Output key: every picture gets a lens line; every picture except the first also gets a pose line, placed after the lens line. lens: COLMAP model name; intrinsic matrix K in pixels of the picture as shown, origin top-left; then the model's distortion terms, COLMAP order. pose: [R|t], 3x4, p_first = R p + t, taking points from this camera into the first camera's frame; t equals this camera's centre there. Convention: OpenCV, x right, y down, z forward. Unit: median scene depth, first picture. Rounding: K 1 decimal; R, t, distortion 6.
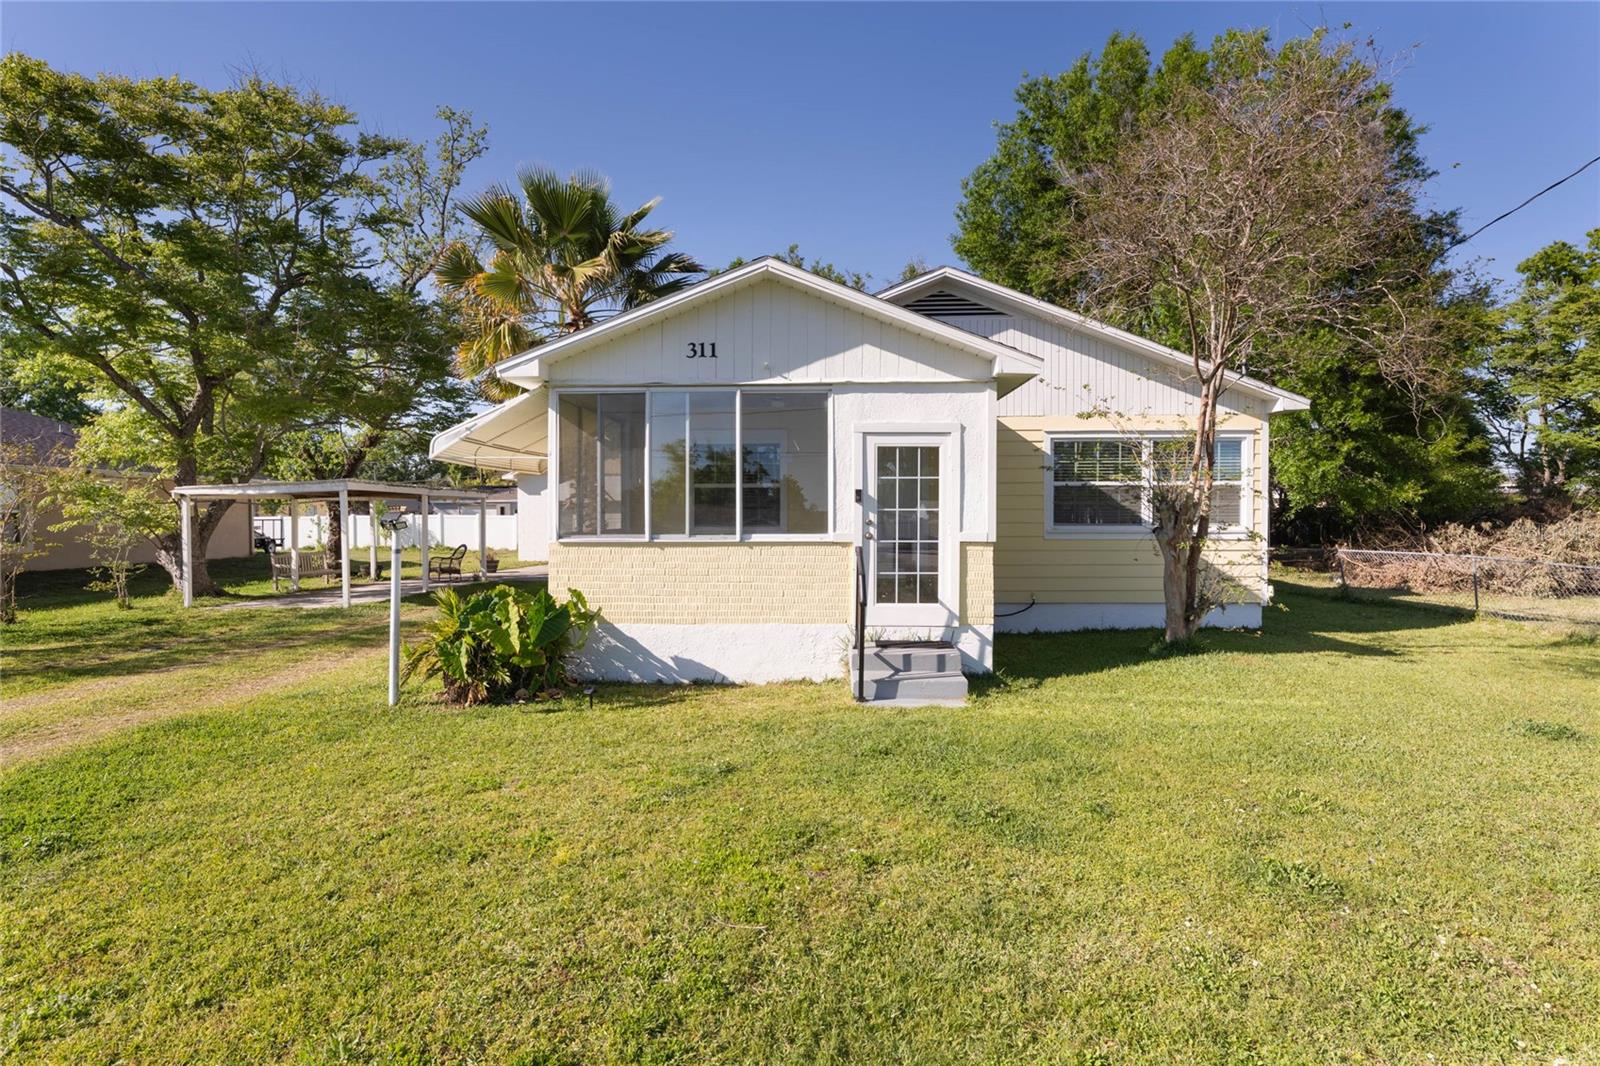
lens RADIAL K [[790.5, 0, 800.5], [0, 790.5, 529.8], [0, 0, 1]] dist [0.011469, -0.000287]
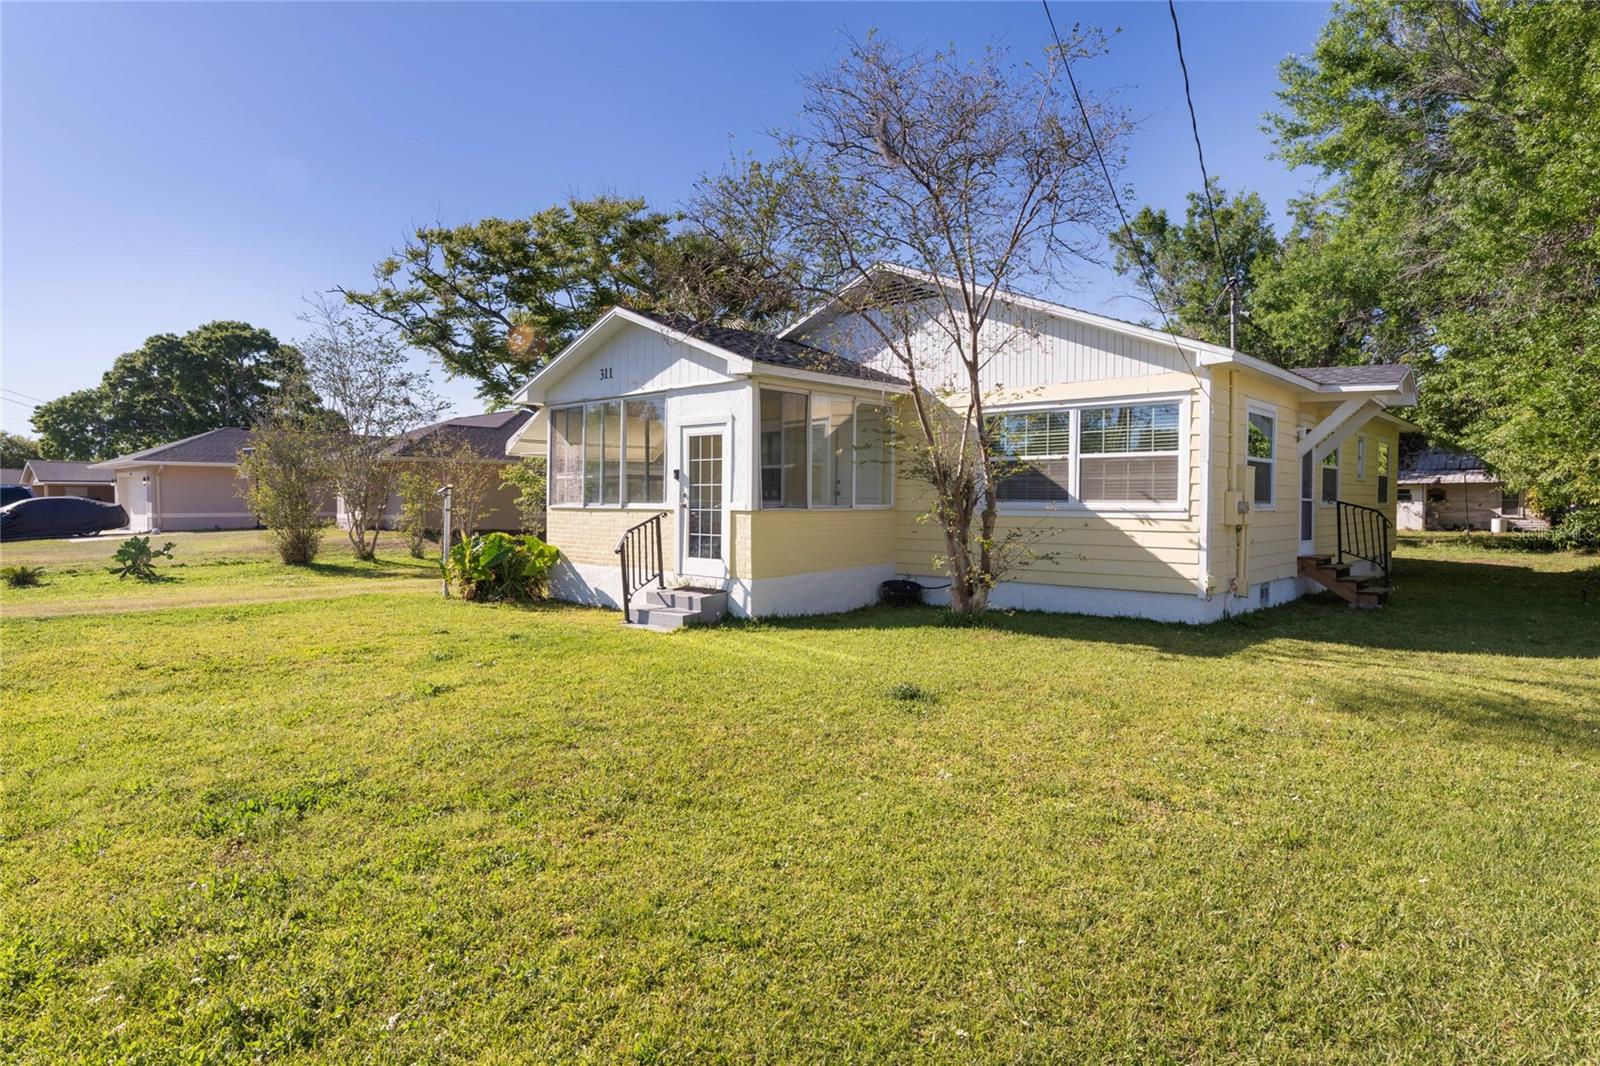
lens RADIAL K [[890.5, 0, 801.7], [0, 890.5, 531.1], [0, 0, 1]] dist [0.001721, 0.000537]
pose [[0.755452, 0.029128, -0.654557, 1.194188], [-0.016923, 0.999545, 0.024949, 0.010447], [0.654986, -0.007770, 0.755601, 0.017263]]
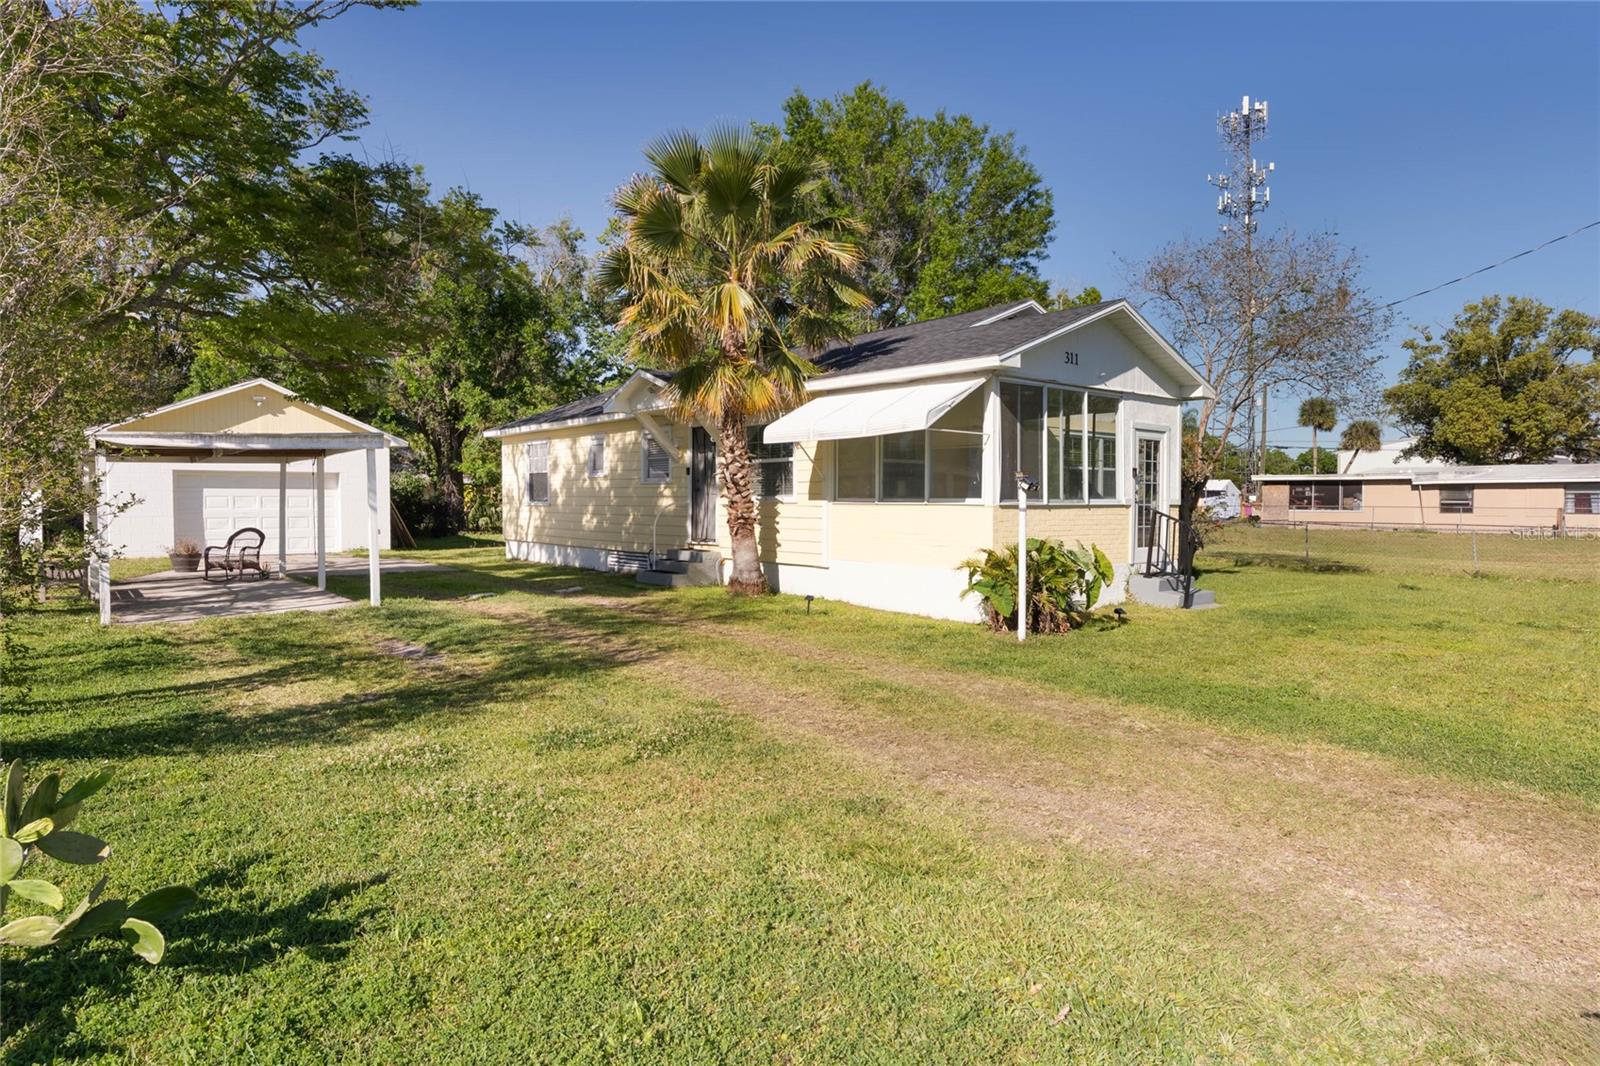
lens RADIAL K [[890.5, 0, 796.9], [0, 890.5, 523.8], [0, 0, 1]] dist [0.001721, 0.000537]
pose [[0.762986, -0.018265, 0.646157, -1.430640], [0.011396, 0.999825, 0.014806, 0.019869], [-0.646315, -0.003933, 0.763061, 0.161062]]
